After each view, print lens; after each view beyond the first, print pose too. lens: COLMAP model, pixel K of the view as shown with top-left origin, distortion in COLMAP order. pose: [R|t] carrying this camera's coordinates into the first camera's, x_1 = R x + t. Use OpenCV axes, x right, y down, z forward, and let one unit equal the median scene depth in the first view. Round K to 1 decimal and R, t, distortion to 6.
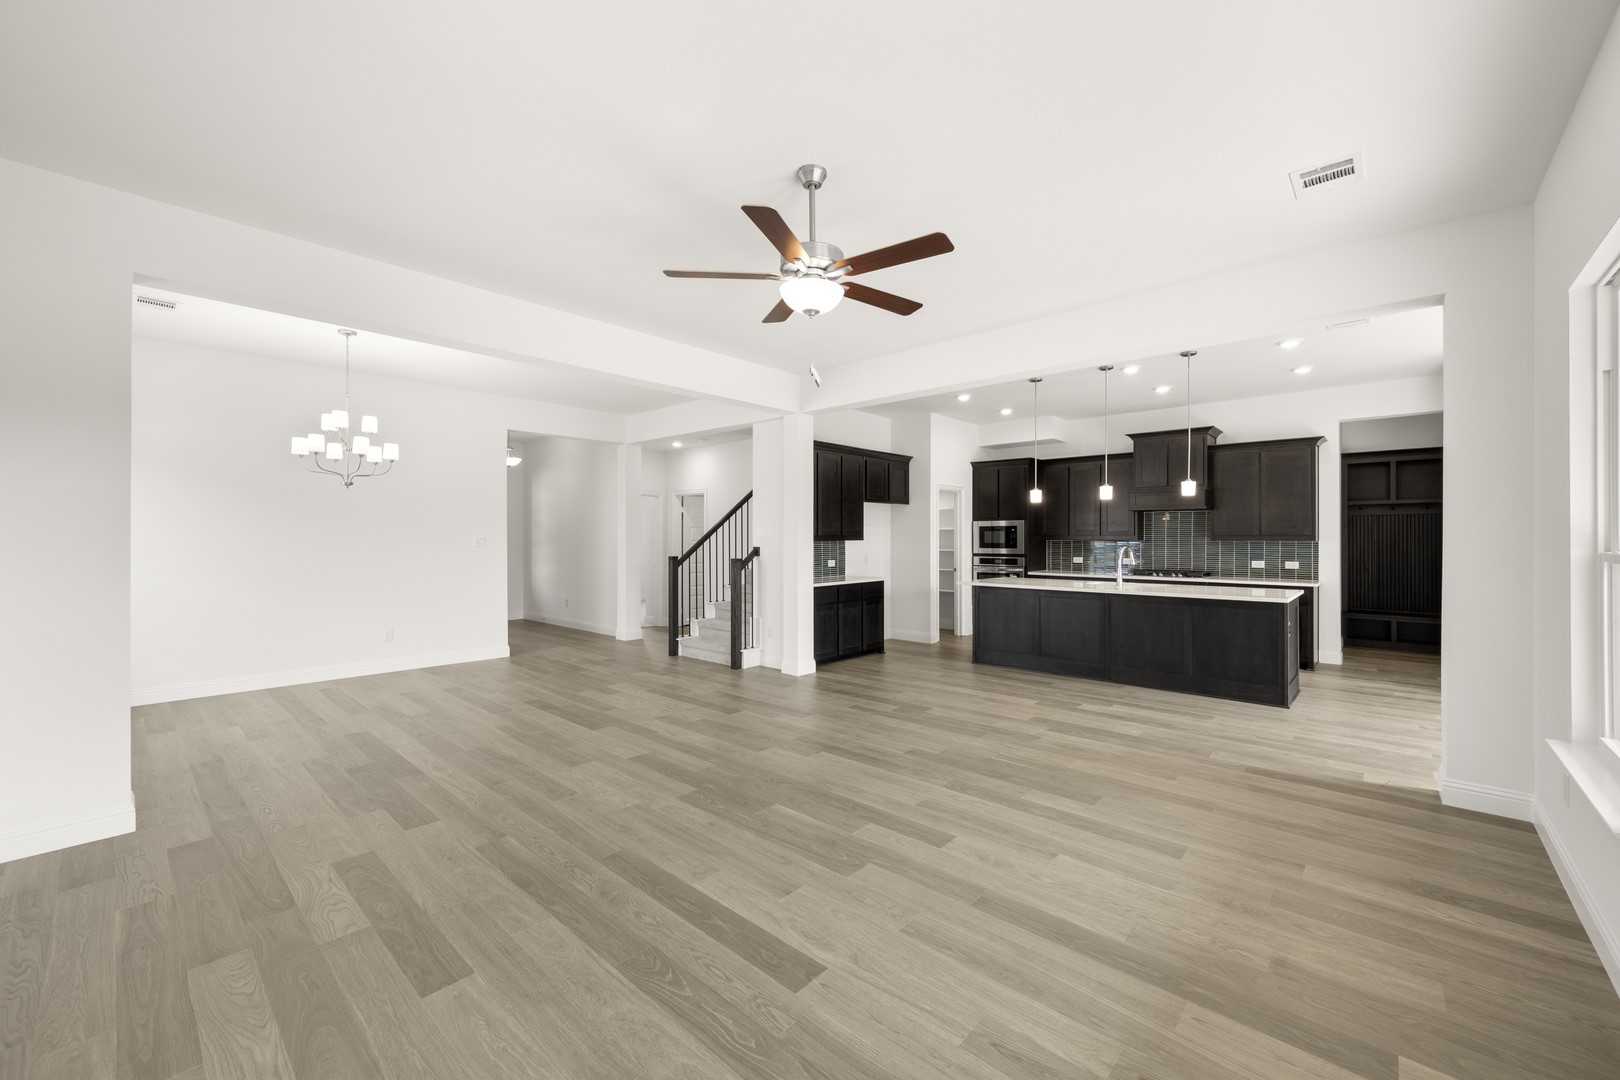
lens RADIAL K [[637.8, 0, 813.9], [0, 637.8, 536.2], [0, 0, 1]] dist [0.002734, 0.000158]
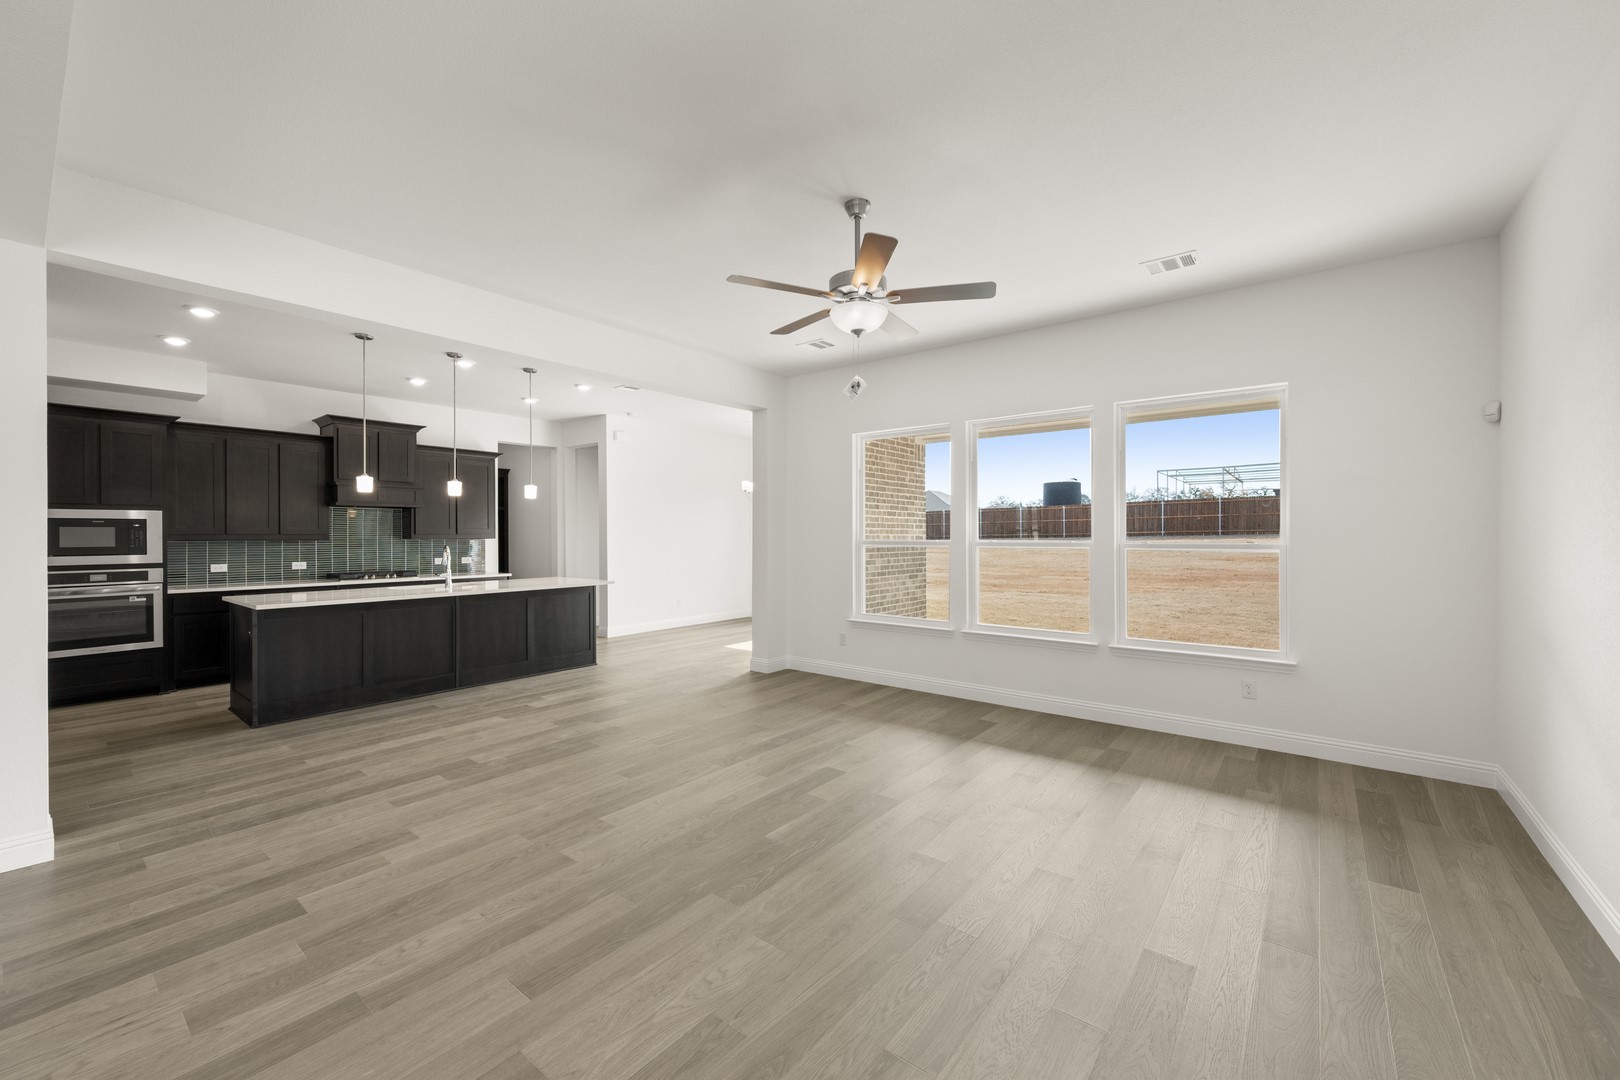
lens RADIAL K [[637.8, 0, 816.7], [0, 637.8, 535.8], [0, 0, 1]] dist [0.002734, 0.000158]
pose [[-0.068714, -0.001782, 0.997635, -0.400468], [0.001797, 0.999997, 0.001910, 0.000285], [-0.997635, 0.001924, -0.068710, 0.417818]]
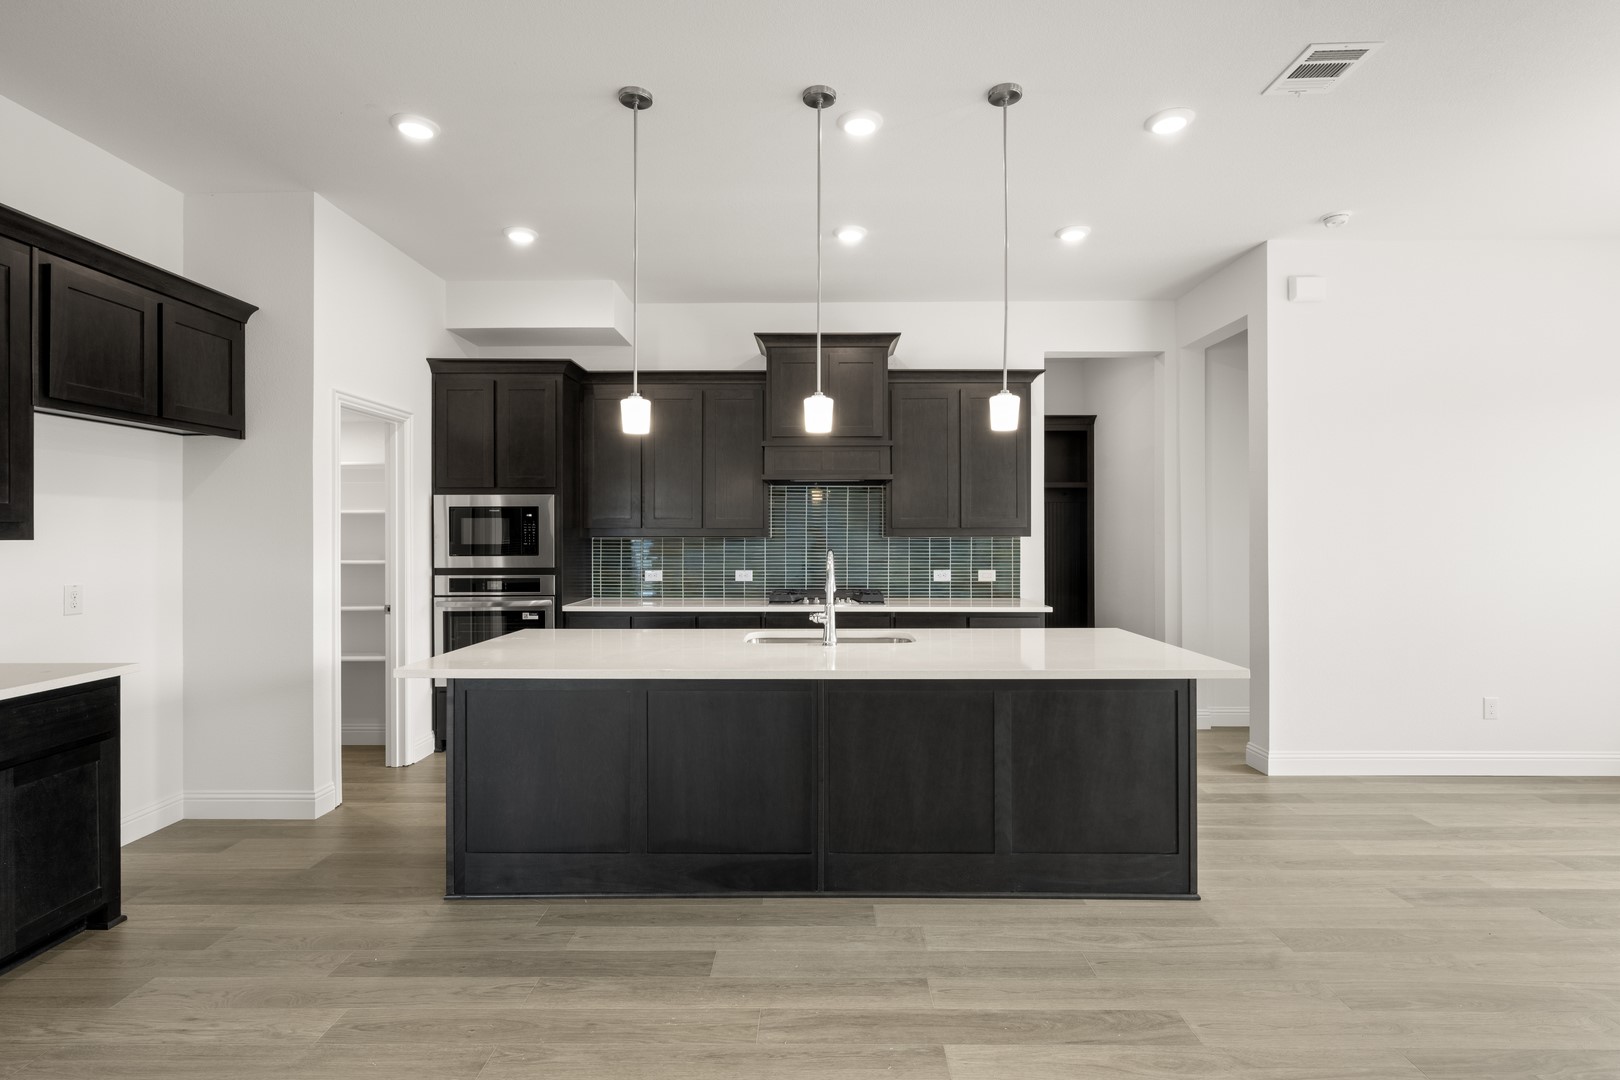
lens RADIAL K [[771.5, 0, 811.2], [0, 771.5, 532.9], [0, 0, 1]] dist [0.004679, -0.000239]
pose [[0.747884, 0.001226, 0.663828, 0.107966], [0.000058, 0.999998, -0.001913, 0.004250], [-0.663829, 0.001469, 0.747883, 0.505520]]
